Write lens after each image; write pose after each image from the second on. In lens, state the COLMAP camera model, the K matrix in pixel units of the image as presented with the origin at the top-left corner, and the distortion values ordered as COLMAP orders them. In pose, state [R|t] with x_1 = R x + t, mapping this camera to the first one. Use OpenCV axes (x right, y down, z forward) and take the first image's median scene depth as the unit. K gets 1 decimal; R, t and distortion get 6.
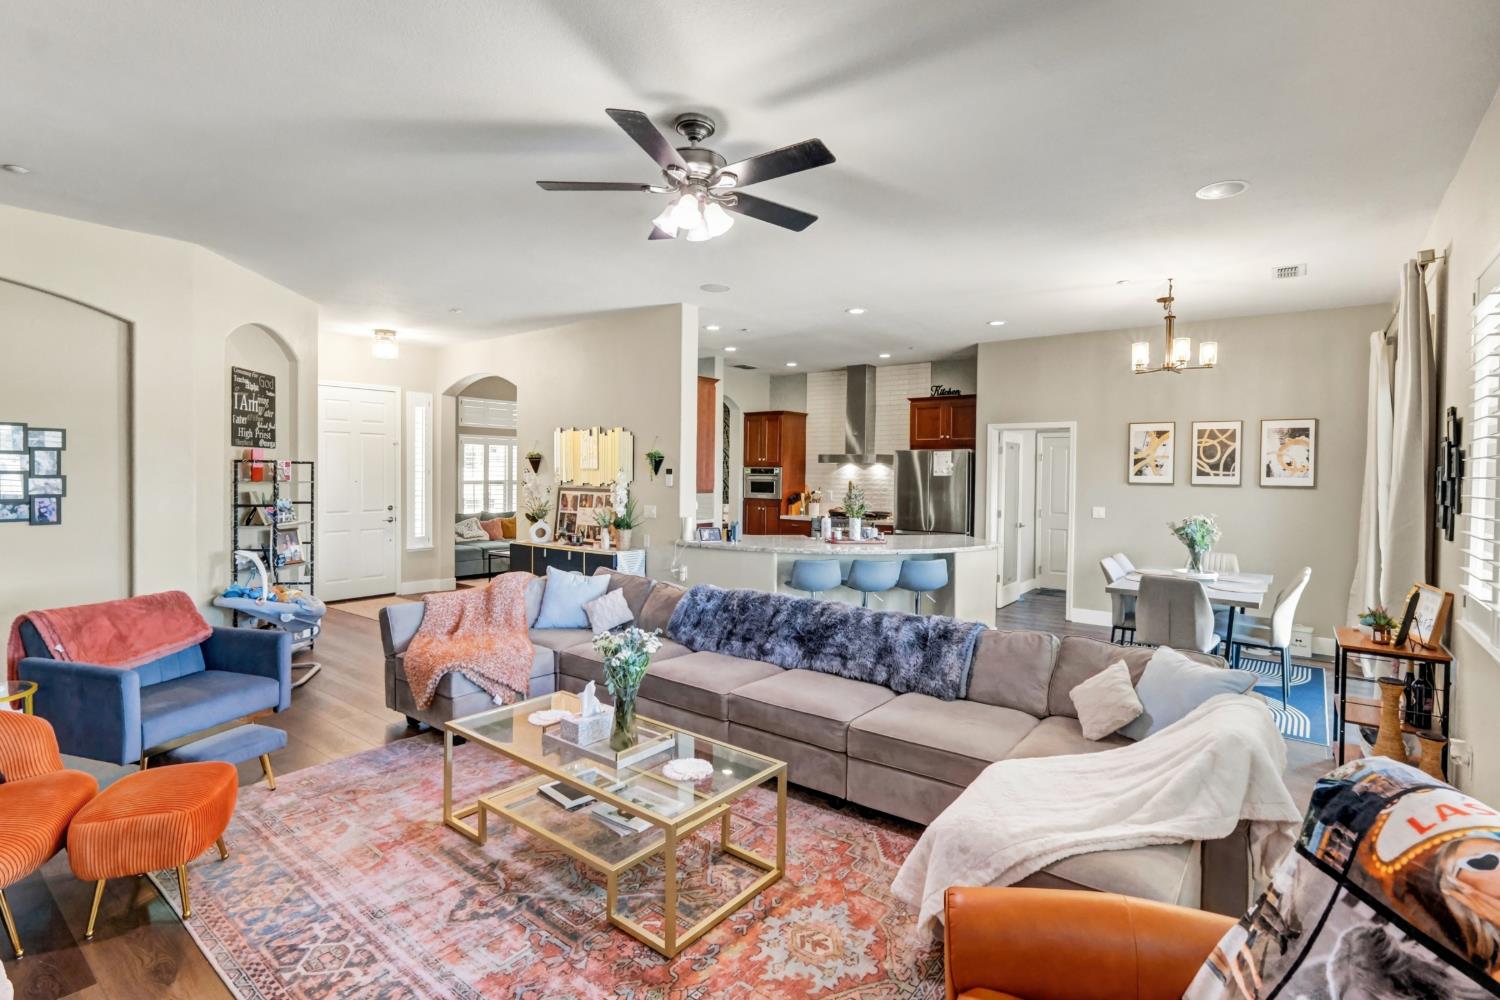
lens RADIAL K [[712.1, 0, 756.3], [0, 712.1, 486.6], [0, 0, 1]] dist [-0.001803, -0.000143]
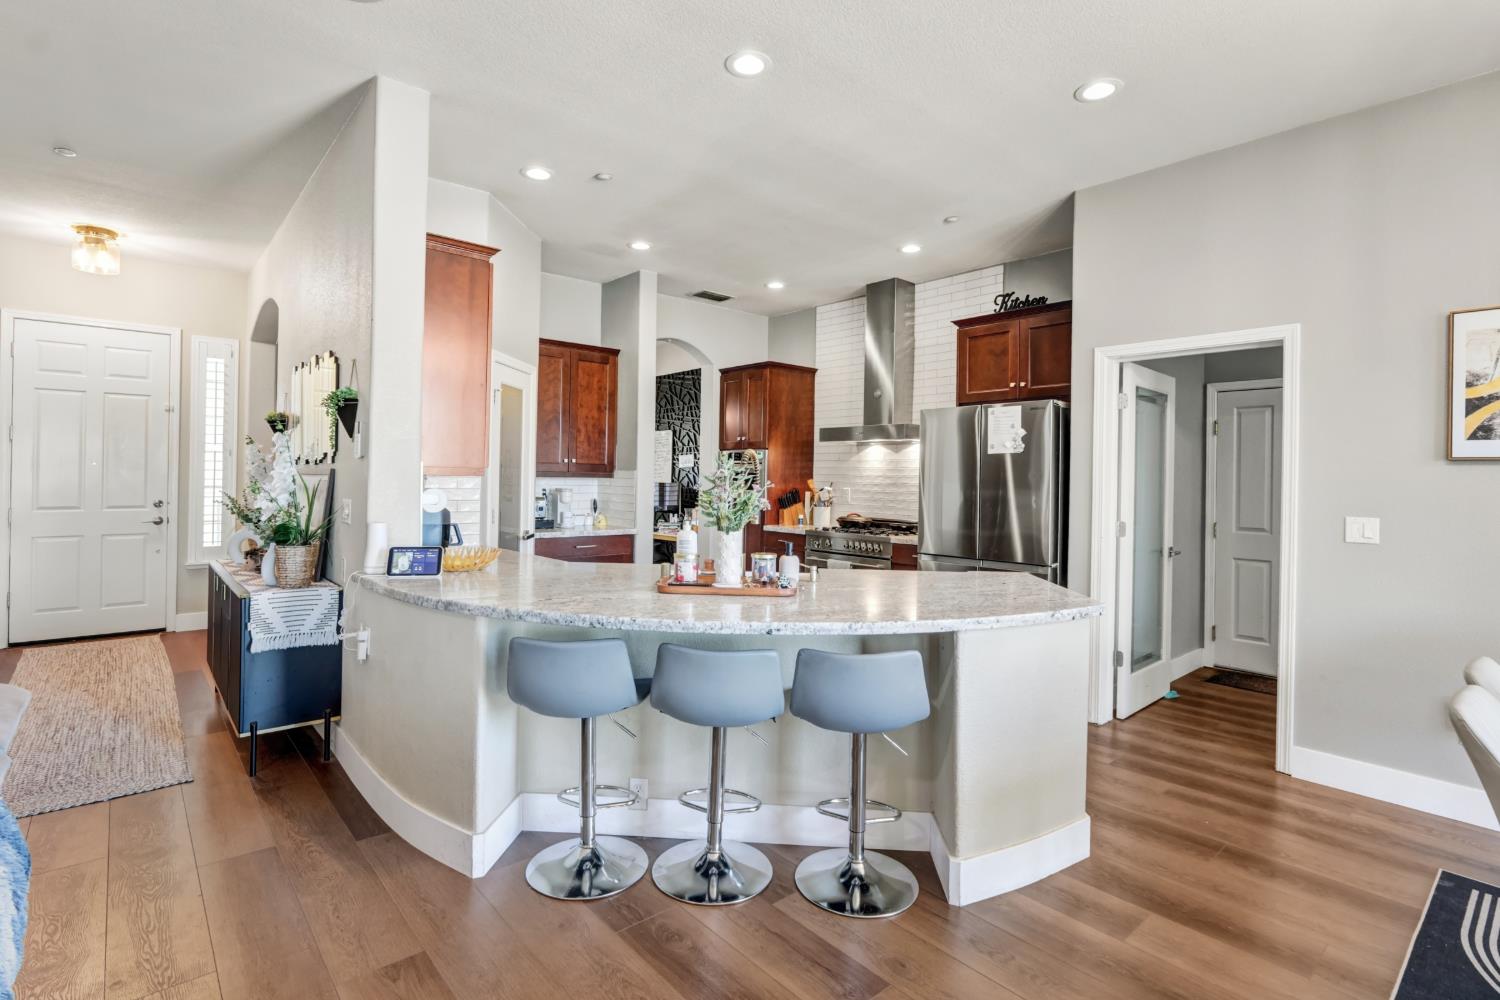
lens RADIAL K [[723.1, 0, 749.0], [0, 723.1, 478.9], [0, 0, 1]] dist [-0.002592, 0.000384]
pose [[0.981064, 0.004668, -0.193628, 0.208628], [-0.009172, 0.999708, -0.022374, 0.019492], [0.193467, 0.023727, 0.980820, 0.516590]]
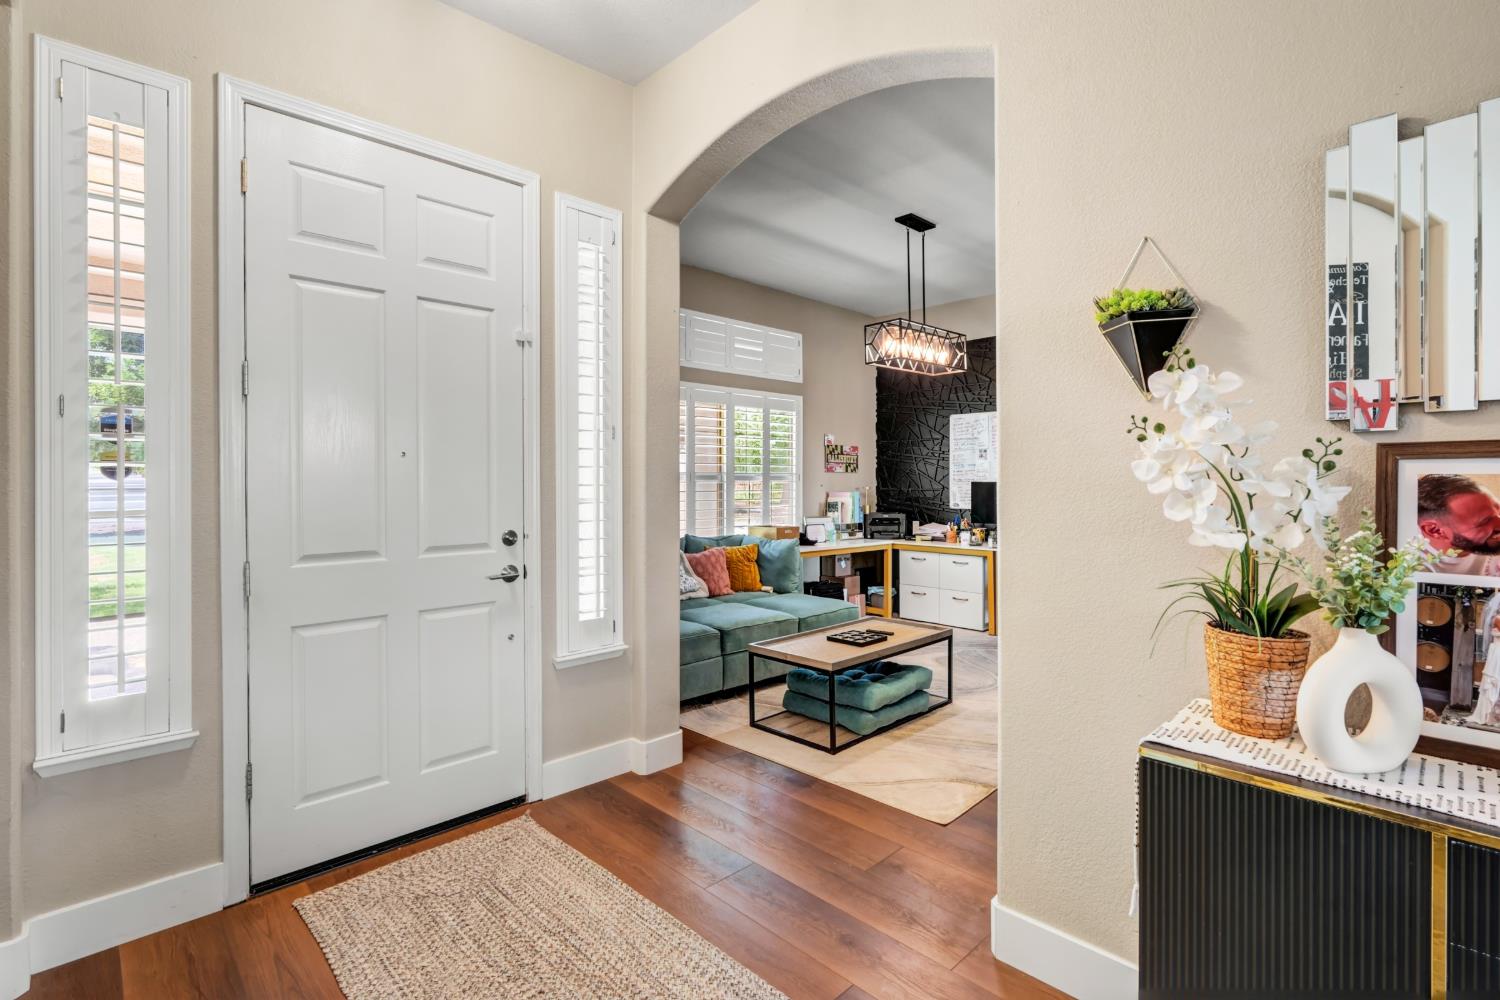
lens RADIAL K [[693.6, 0, 752.4], [0, 693.6, 483.3], [0, 0, 1]] dist [-0.000989, -0.000068]
pose [[0.990922, -0.010866, -0.134000, -0.432778], [0.008468, 0.999794, -0.018453, 0.013755], [0.134173, 0.017151, 0.990810, 0.838592]]
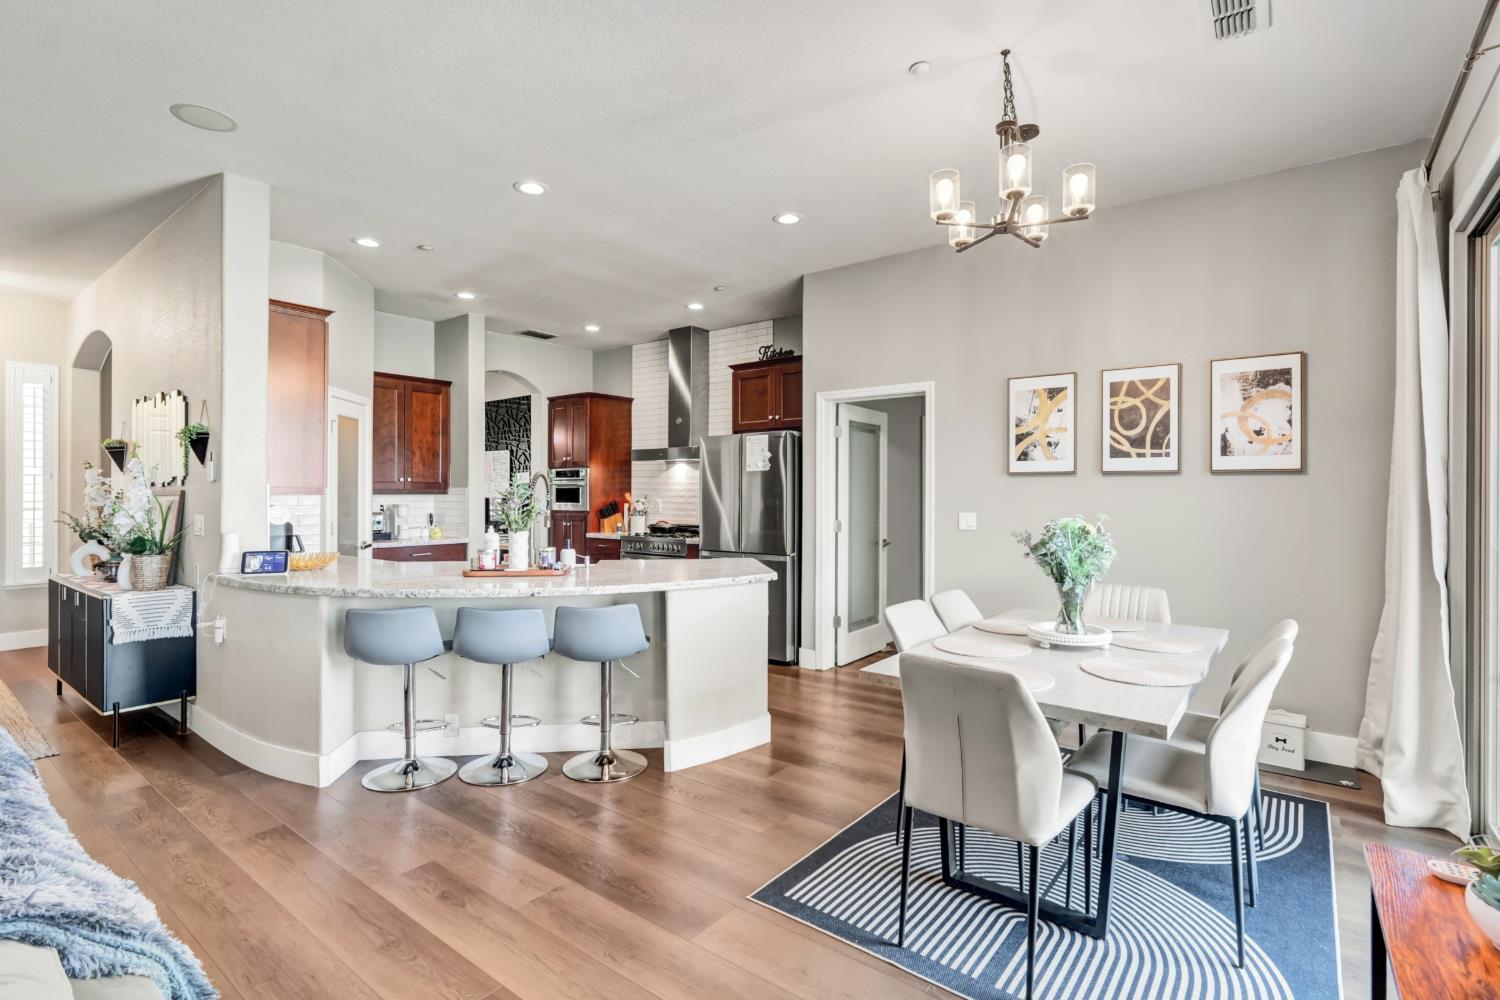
lens RADIAL K [[709.7, 0, 750.1], [0, 709.7, 493.4], [0, 0, 1]] dist [-0.000252, 0.000309]
pose [[0.999940, -0.010506, -0.003060, 0.295941], [0.010441, 0.999734, -0.020560, 0.023312], [0.003276, 0.020527, 0.999784, 0.370763]]
